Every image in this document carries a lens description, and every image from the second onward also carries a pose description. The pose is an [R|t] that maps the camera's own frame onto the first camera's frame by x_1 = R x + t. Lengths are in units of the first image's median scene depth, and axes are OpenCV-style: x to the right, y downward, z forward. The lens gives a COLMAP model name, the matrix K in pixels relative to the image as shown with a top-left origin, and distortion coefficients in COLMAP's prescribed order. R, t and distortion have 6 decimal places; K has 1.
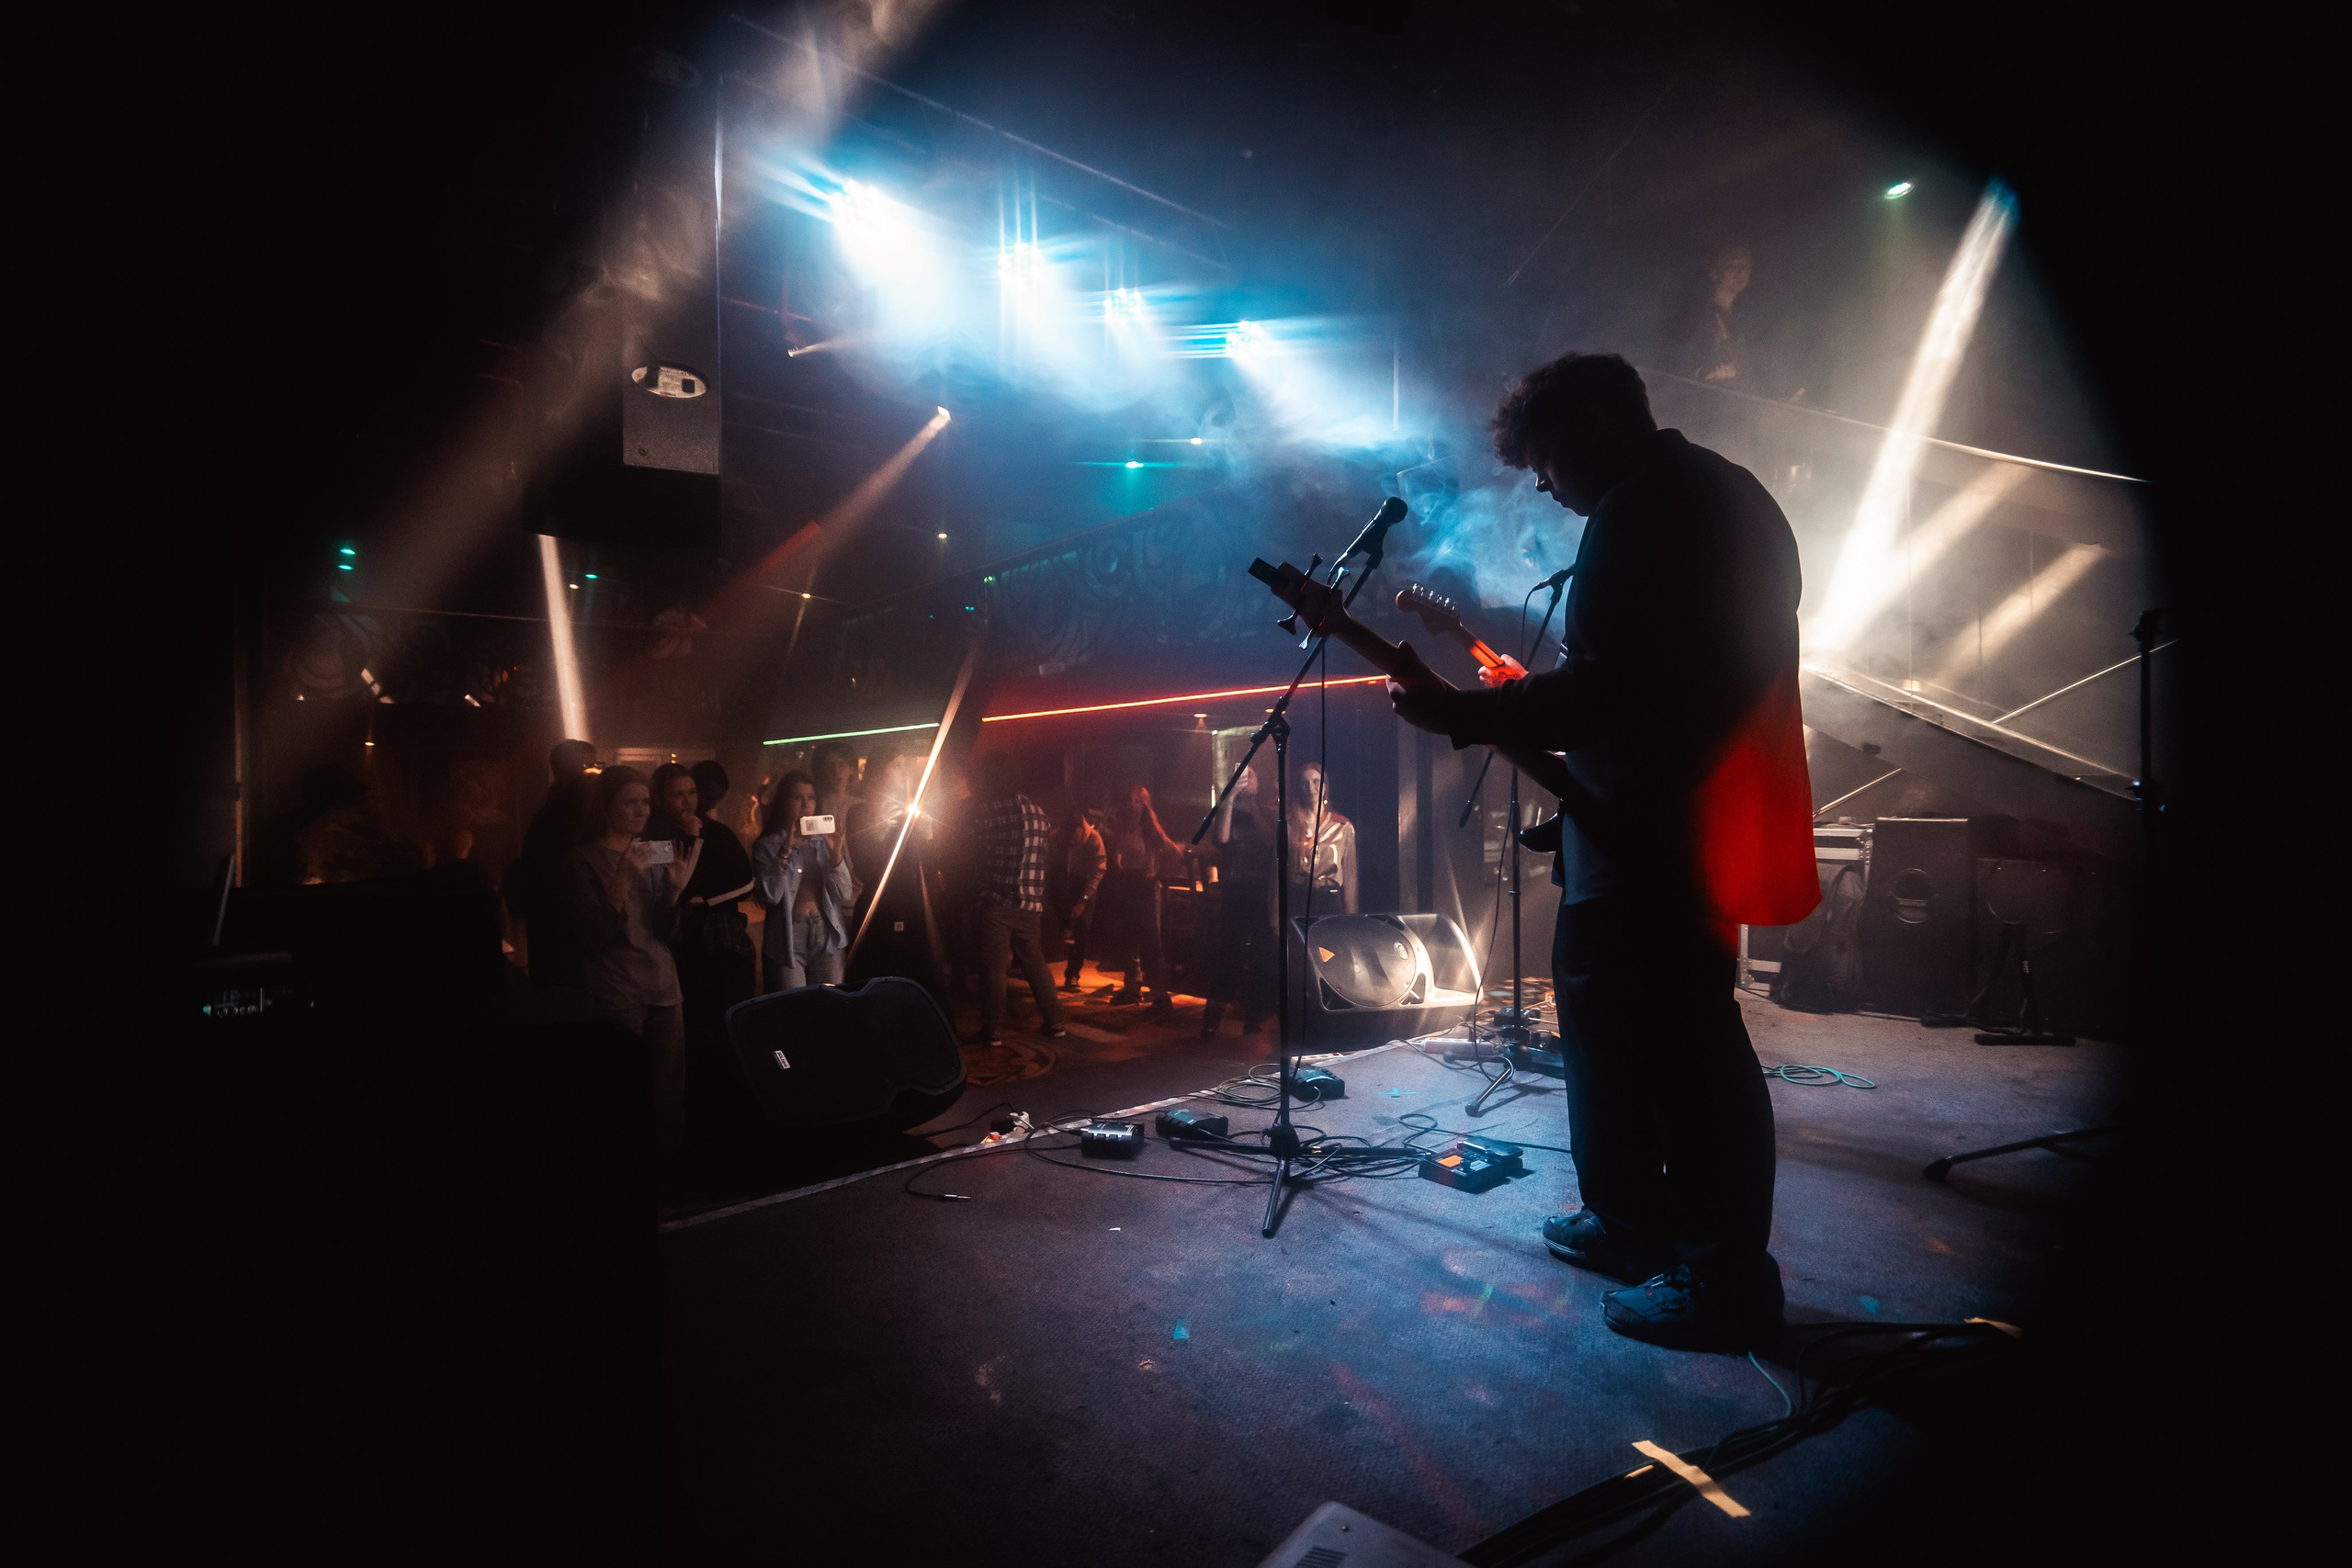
lens RADIAL K [[1129.6, 0, 1176.0], [0, 1129.6, 784.0], [0, 0, 1]] dist [-0.141822, 0.117909]
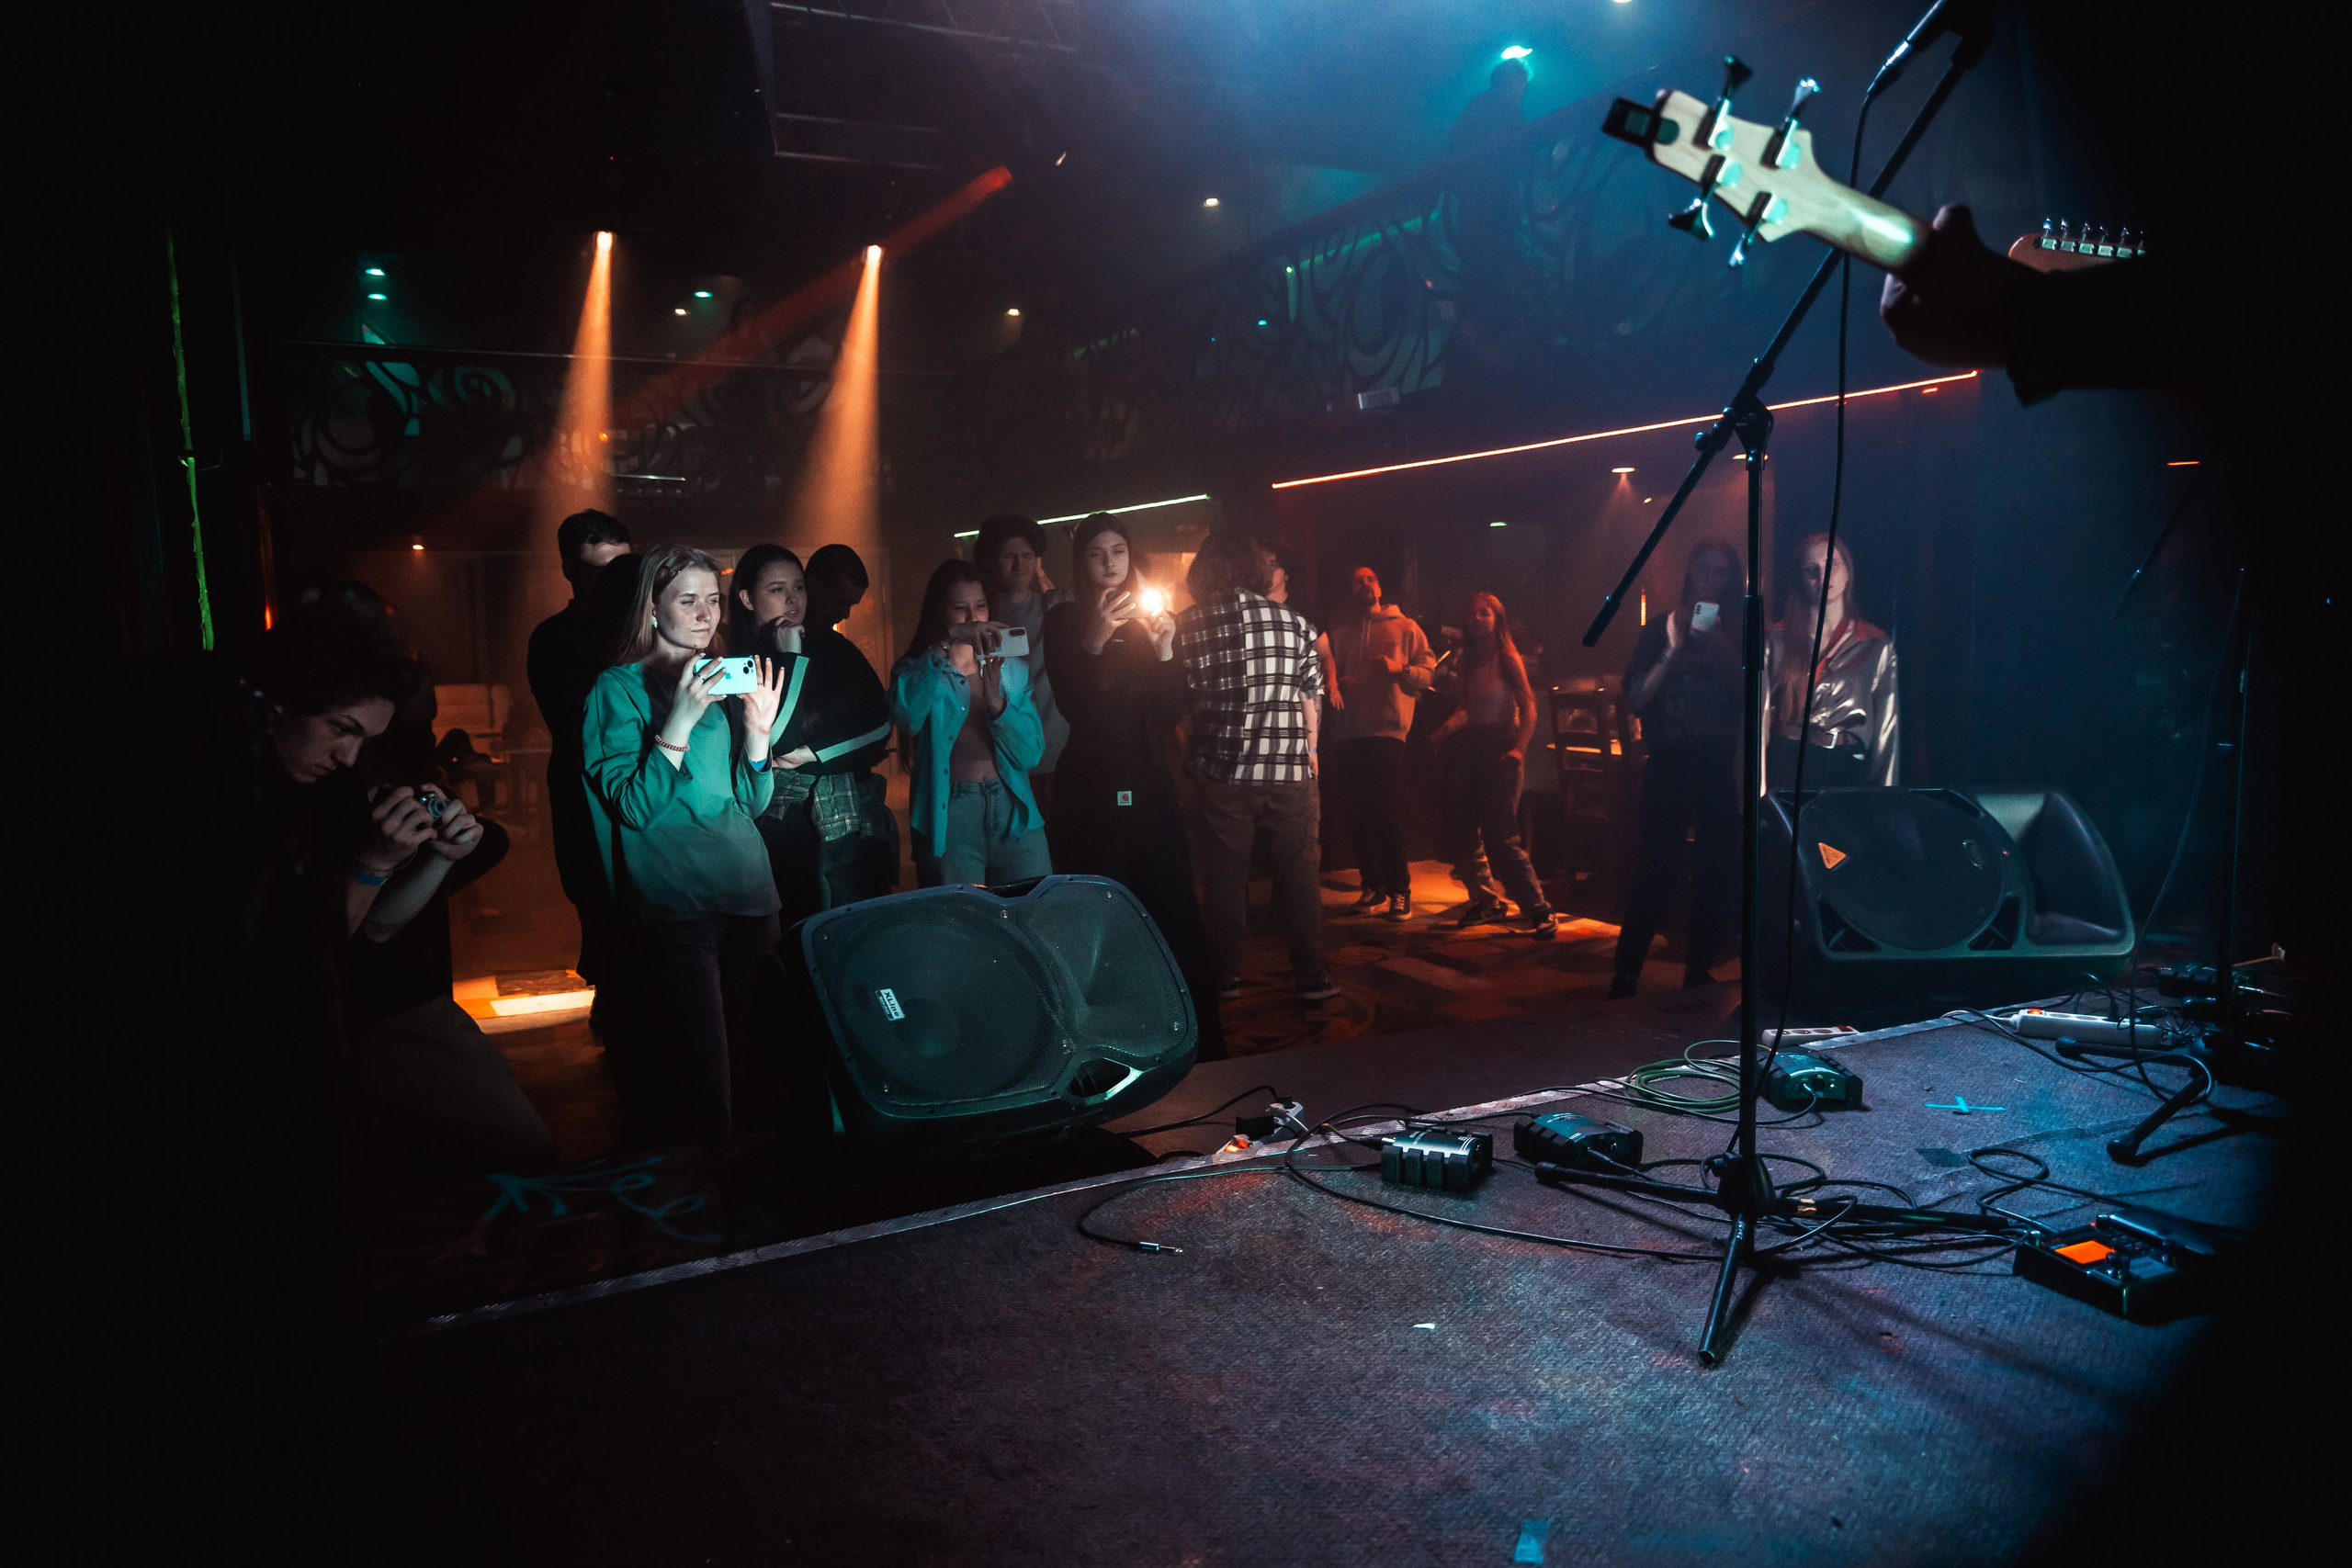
lens RADIAL K [[1688.8, 0, 1176.0], [0, 1688.8, 784.0], [0, 0, 1]] dist [-0.062508, 0.136390]
pose [[0.971316, 0.012739, -0.237450, 0.017455], [0.012923, 0.994261, 0.106202, 0.030348], [0.237440, -0.106225, 0.965577, 0.145943]]
